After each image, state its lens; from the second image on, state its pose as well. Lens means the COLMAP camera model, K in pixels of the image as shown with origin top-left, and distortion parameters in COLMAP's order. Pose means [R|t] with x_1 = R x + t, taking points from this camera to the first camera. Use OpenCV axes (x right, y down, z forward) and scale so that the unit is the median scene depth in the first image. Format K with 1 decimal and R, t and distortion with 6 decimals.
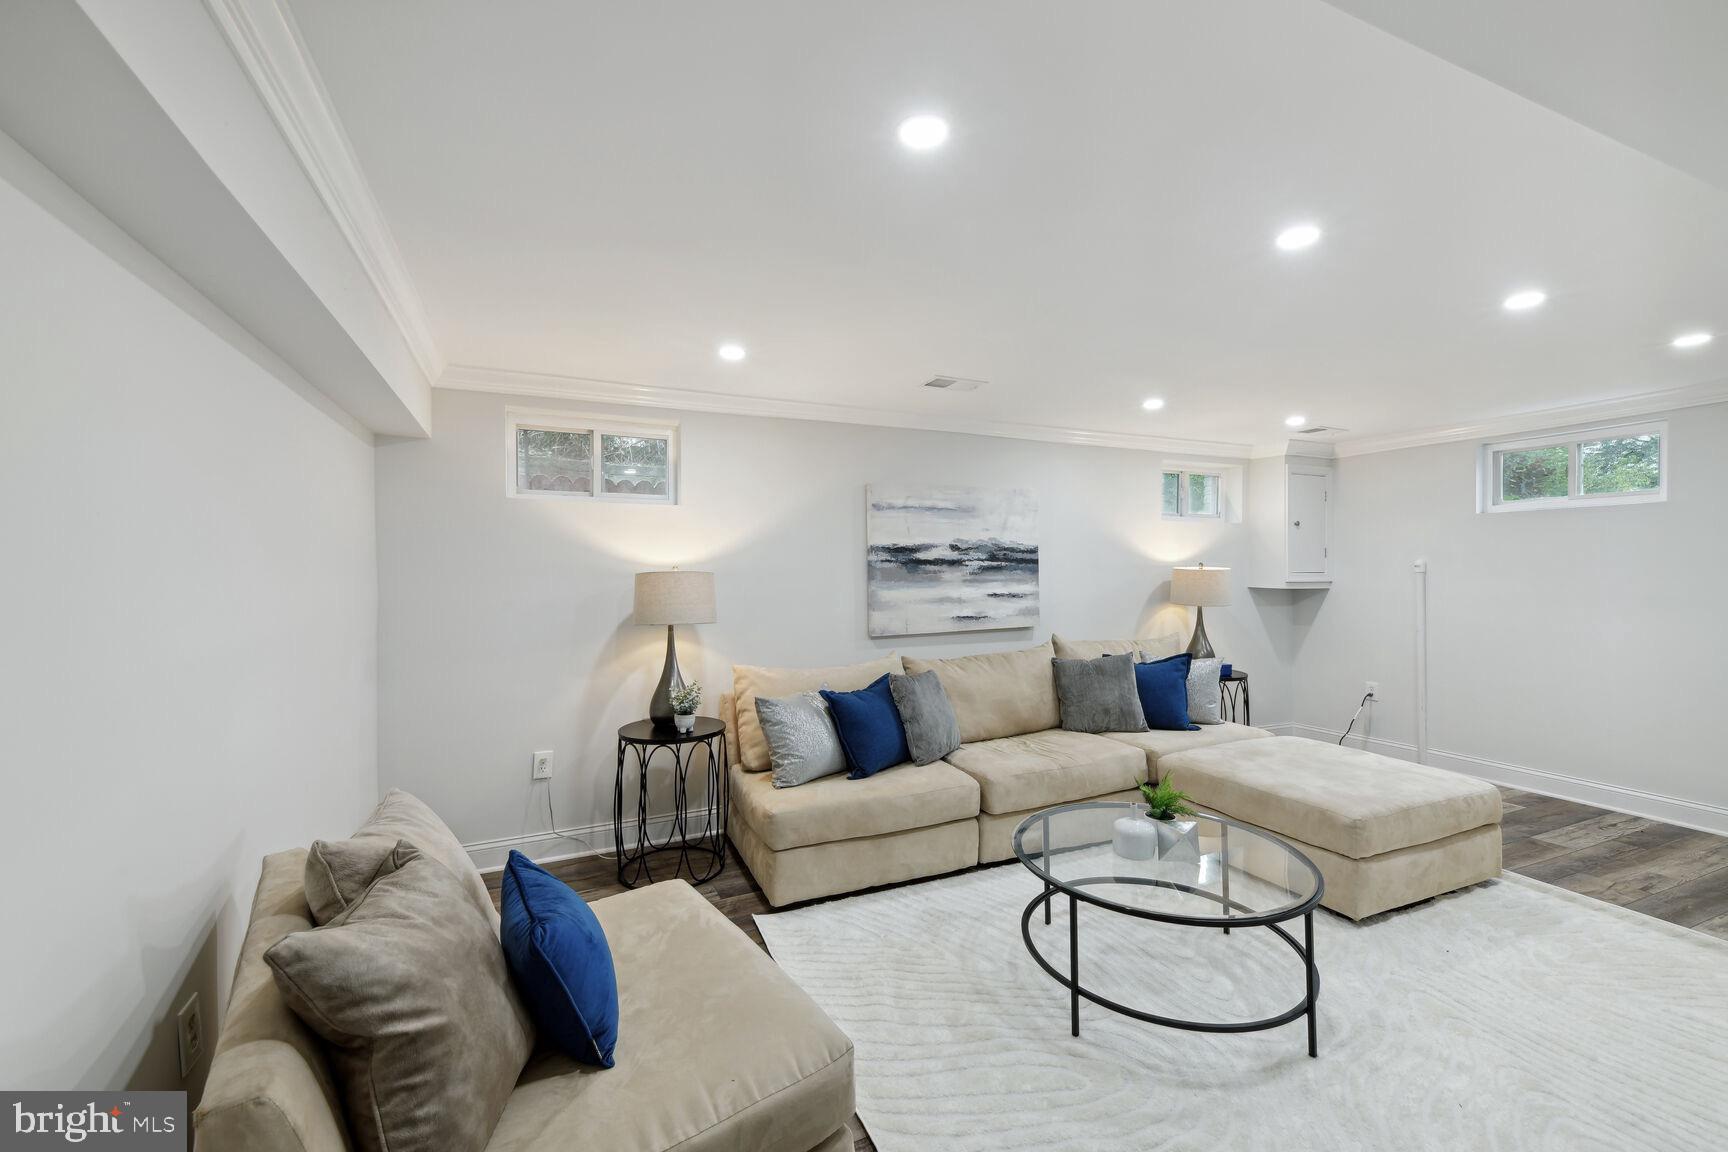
lens RADIAL K [[683.3, 0, 855.7], [0, 683.3, 591.8], [0, 0, 1]] dist [0.000493, 0.000059]
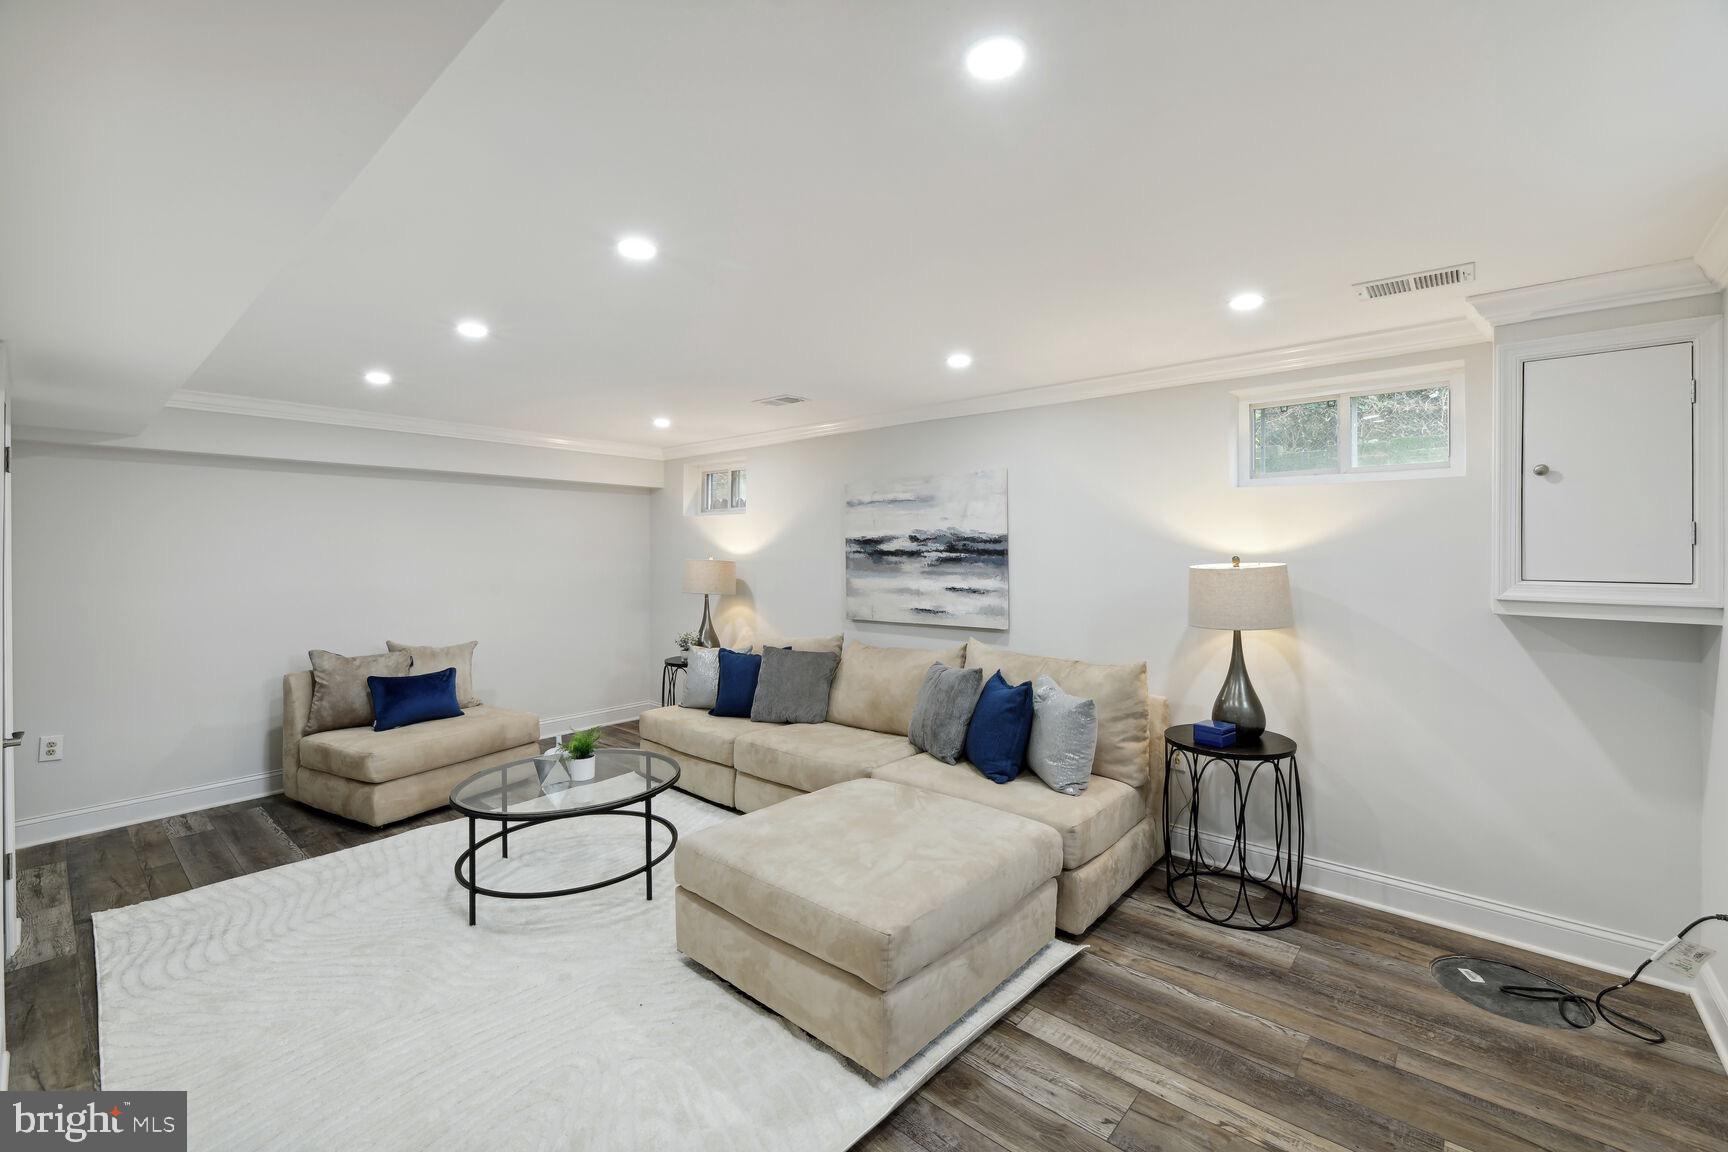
lens RADIAL K [[705.5, 0, 869.1], [0, 705.5, 564.2], [0, 0, 1]] dist [0.000872, -0.000126]
pose [[0.447359, 0.016363, -0.894205, 1.018329], [-0.042499, 0.999092, -0.002980, -0.021604], [0.893344, 0.039336, 0.447648, 0.480109]]
